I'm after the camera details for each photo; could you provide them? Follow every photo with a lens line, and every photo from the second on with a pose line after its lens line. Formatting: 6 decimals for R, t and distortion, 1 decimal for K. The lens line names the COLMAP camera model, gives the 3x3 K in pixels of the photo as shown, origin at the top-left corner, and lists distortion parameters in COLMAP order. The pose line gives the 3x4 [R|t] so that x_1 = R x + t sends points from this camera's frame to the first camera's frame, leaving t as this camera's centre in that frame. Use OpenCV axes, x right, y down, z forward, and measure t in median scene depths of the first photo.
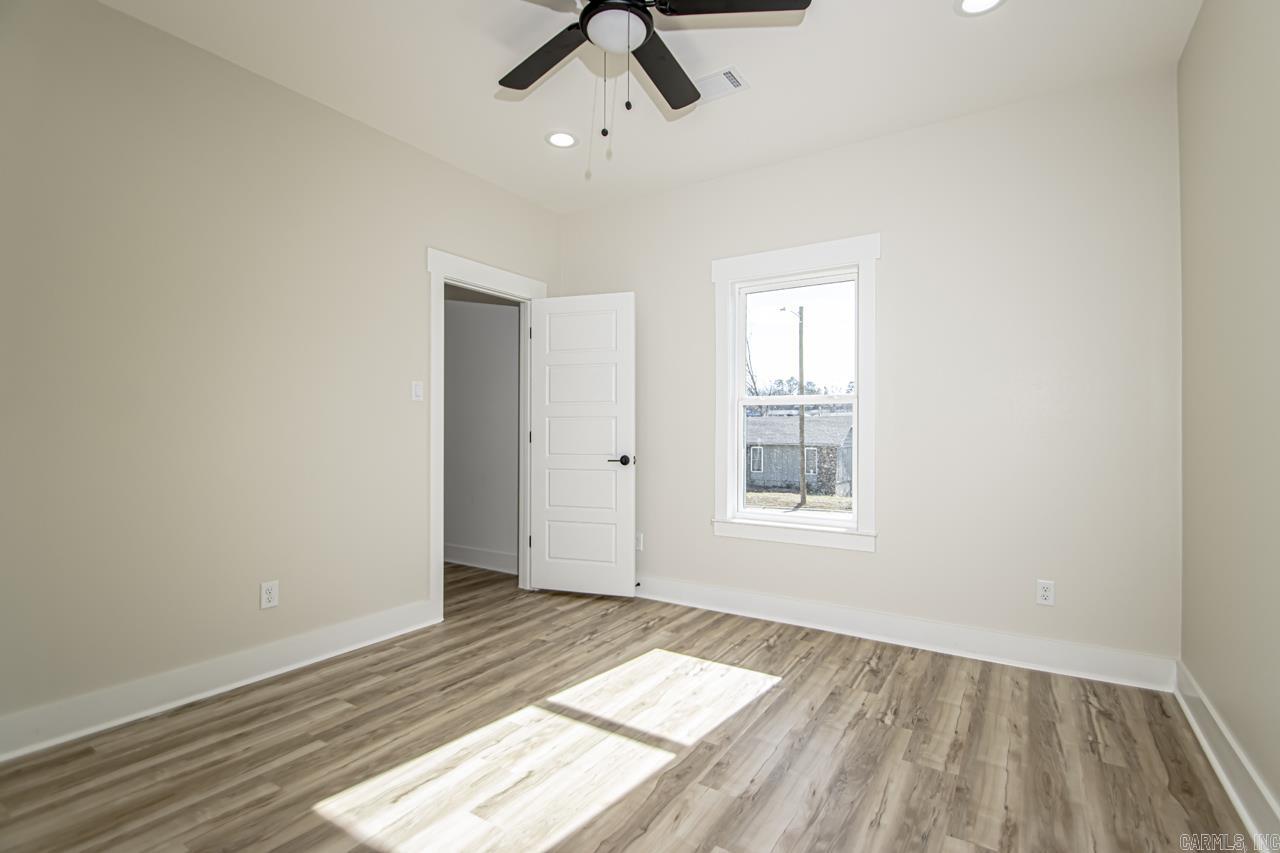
lens RADIAL K [[600.8, 0, 646.1], [0, 600.8, 432.1], [0, 0, 1]] dist [0.017734, -0.011981]
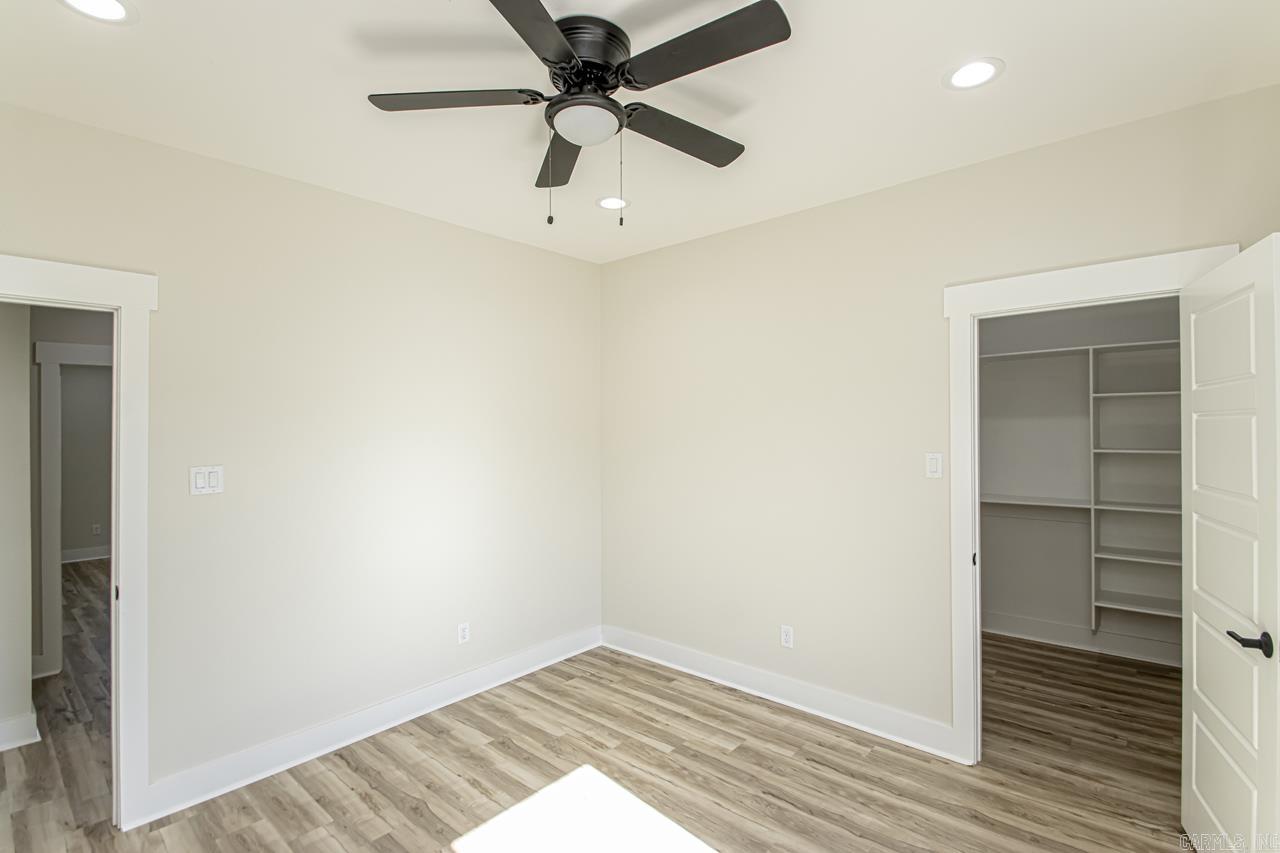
lens RADIAL K [[600.8, 0, 642.7], [0, 600.8, 427.3], [0, 0, 1]] dist [0.017734, -0.011981]
pose [[-0.158990, 0.005498, -0.987265, 0.670222], [0.018985, 0.999817, 0.002511, -0.174769], [0.987098, -0.018344, -0.159065, 0.990481]]
